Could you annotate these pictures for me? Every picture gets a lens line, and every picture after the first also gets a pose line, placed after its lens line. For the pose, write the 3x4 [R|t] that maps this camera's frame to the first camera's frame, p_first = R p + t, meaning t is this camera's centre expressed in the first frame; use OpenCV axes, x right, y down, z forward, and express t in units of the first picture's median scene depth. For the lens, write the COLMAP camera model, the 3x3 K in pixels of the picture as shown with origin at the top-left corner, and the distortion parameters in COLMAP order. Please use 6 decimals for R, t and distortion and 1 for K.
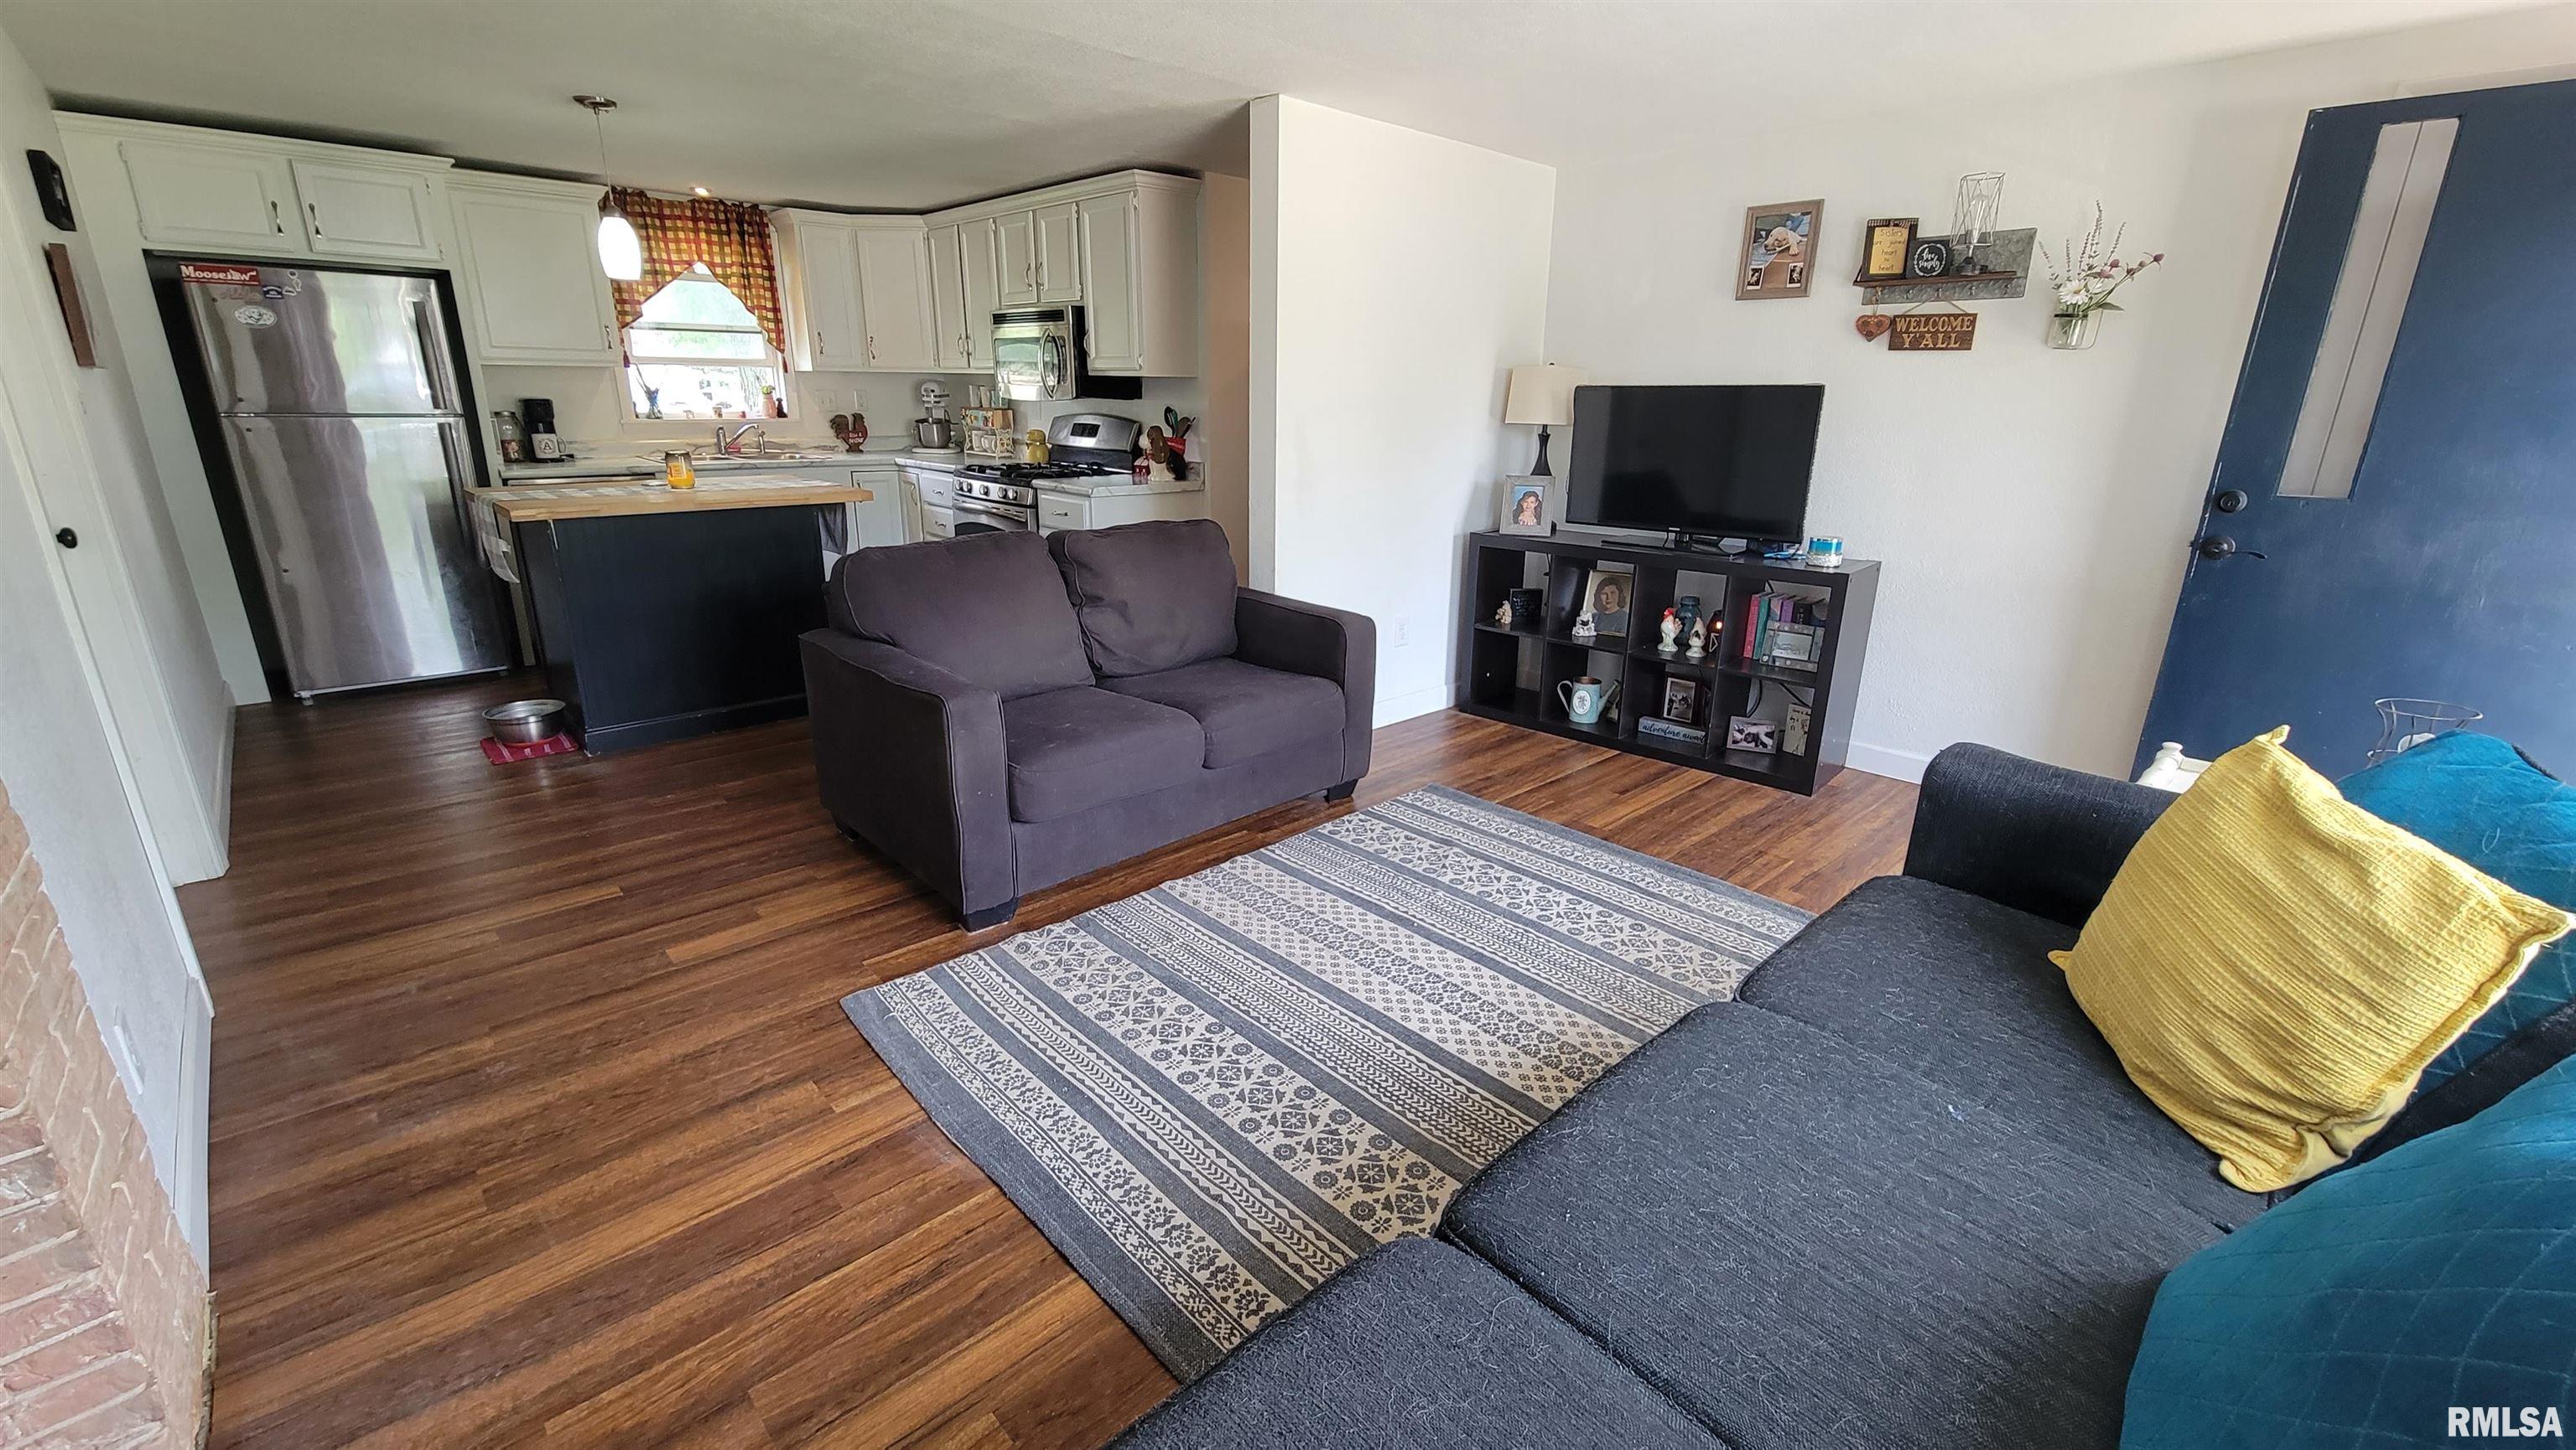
lens RADIAL K [[1054.1, 0, 1288.0], [0, 1054.1, 725.0], [0, 0, 1]] dist [0.001807, -0.000585]
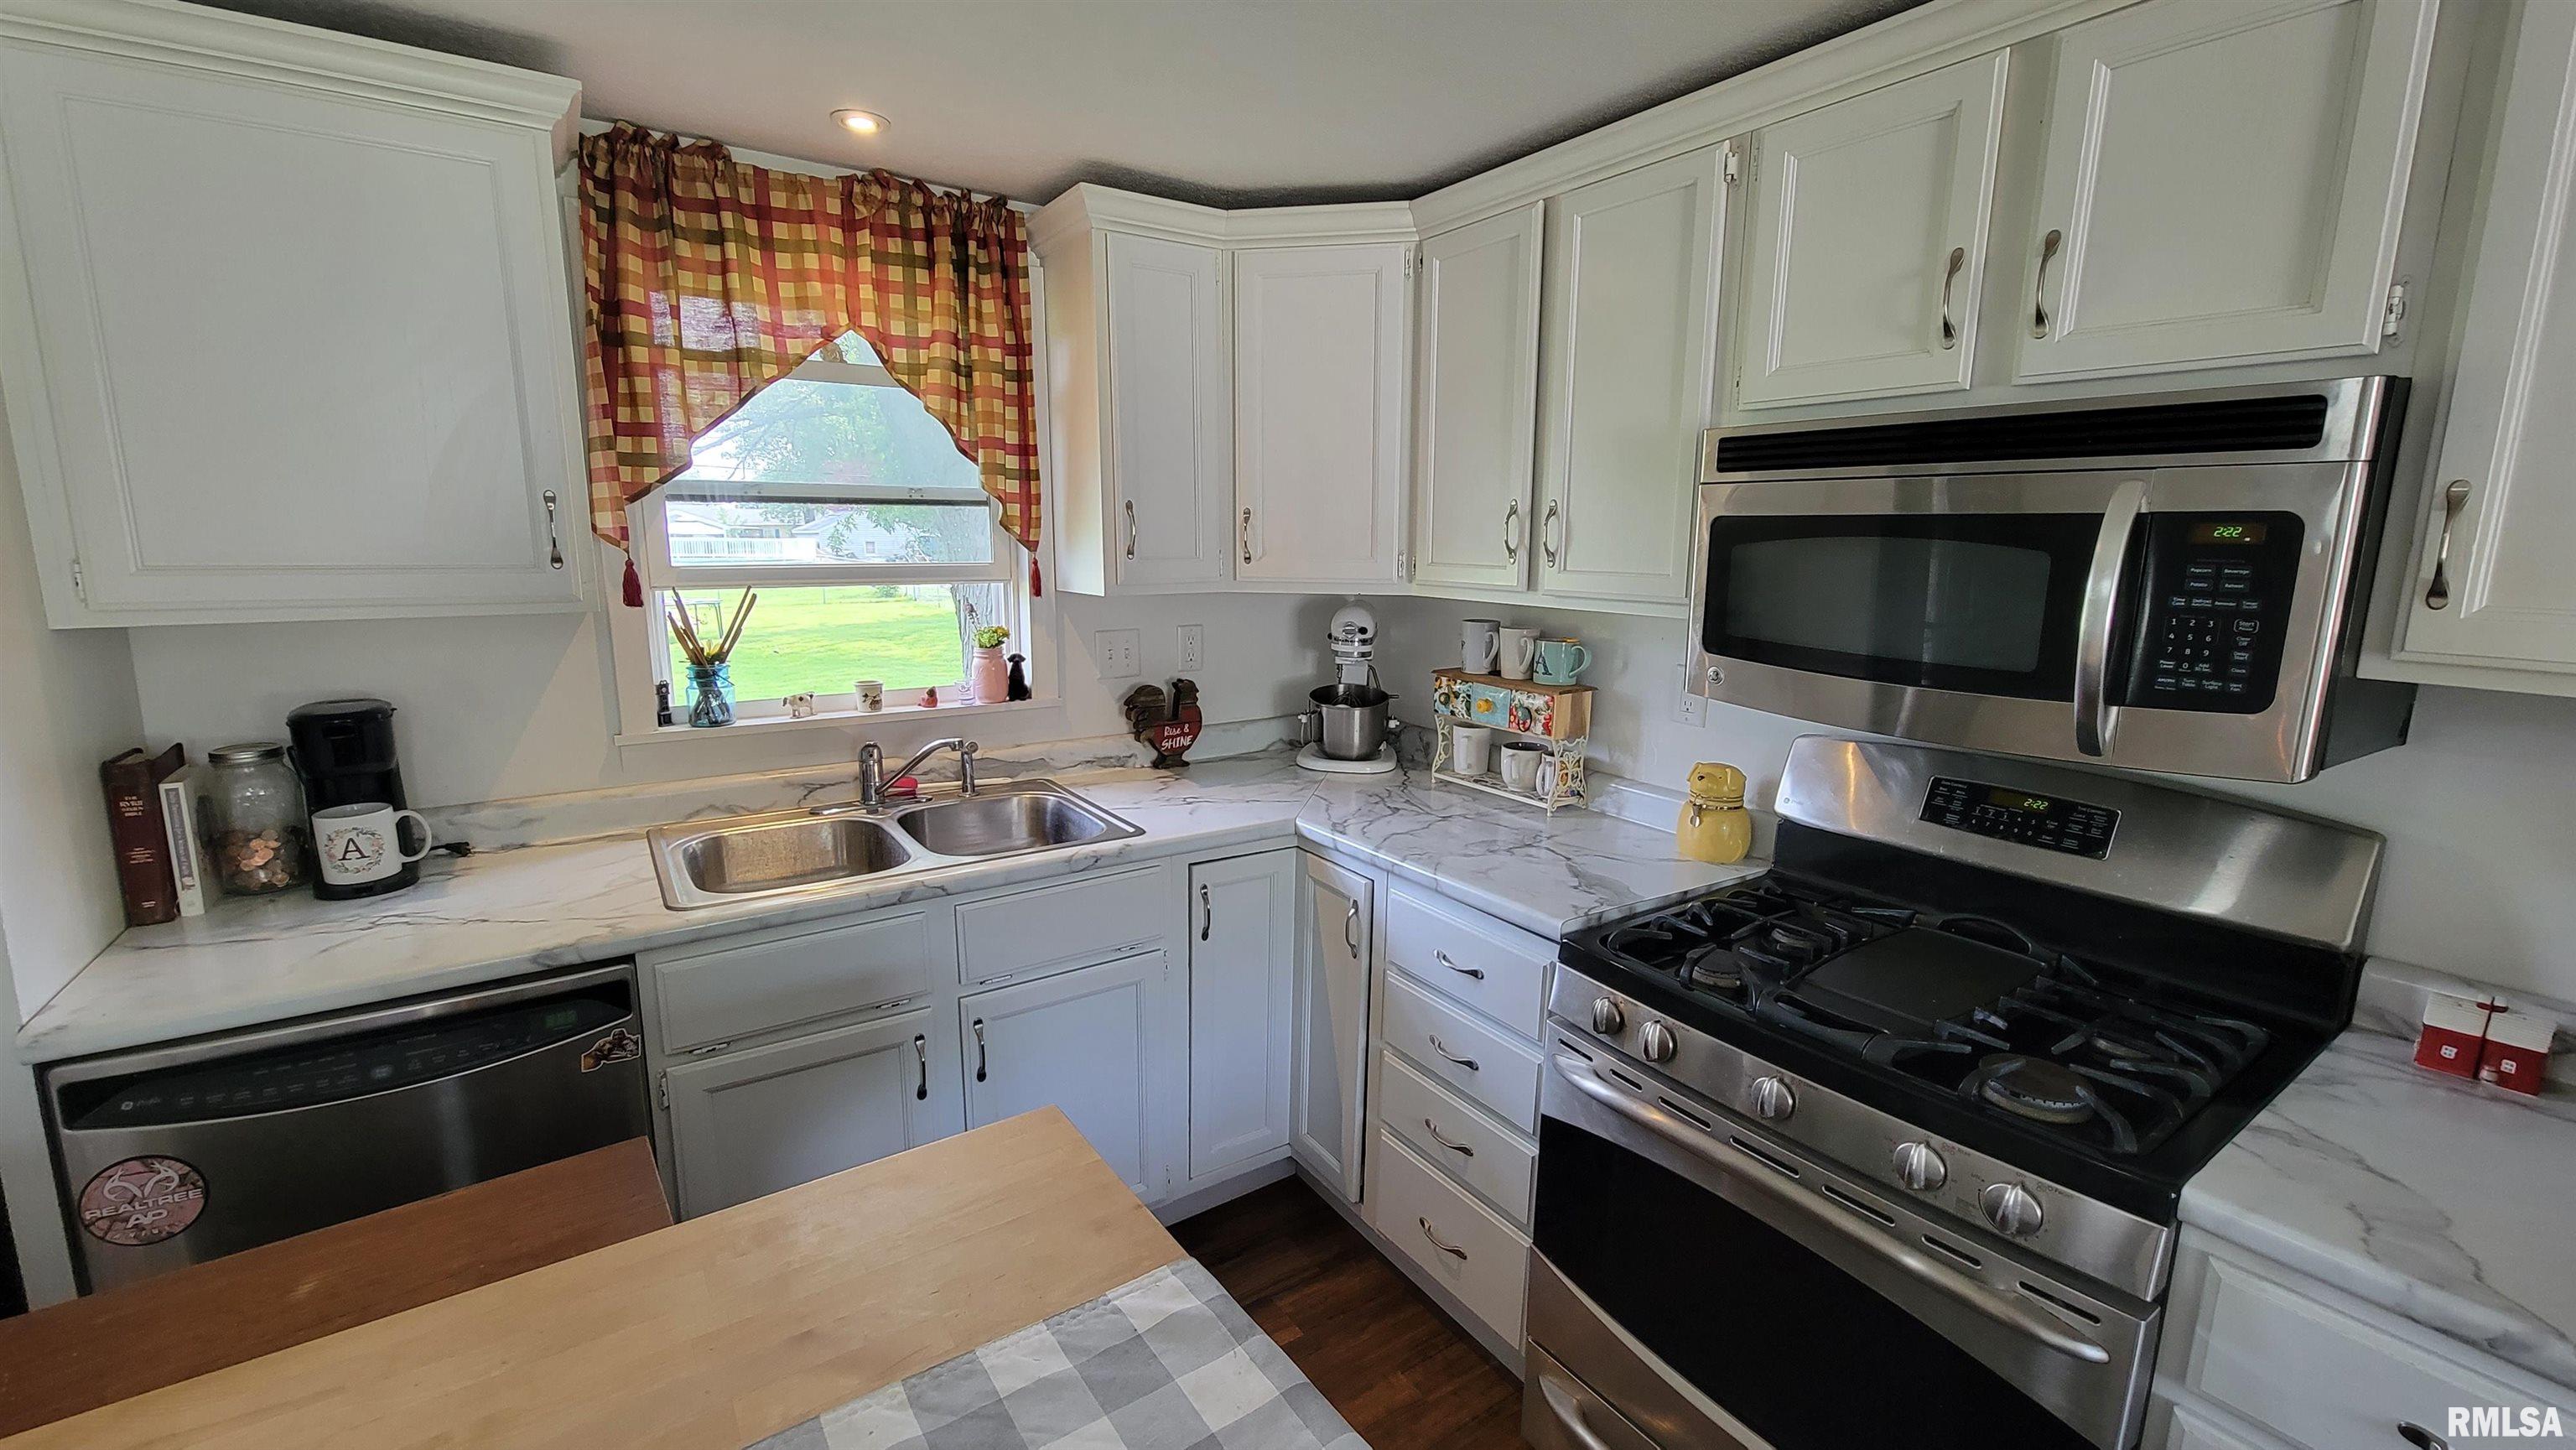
lens RADIAL K [[1054.1, 0, 1288.0], [0, 1054.1, 725.0], [0, 0, 1]] dist [0.001807, -0.000585]
pose [[0.986657, 0.019713, -0.161615, -0.338483], [-0.041247, 0.990525, -0.130991, -0.254561], [0.157501, 0.135909, 0.978122, 0.673426]]
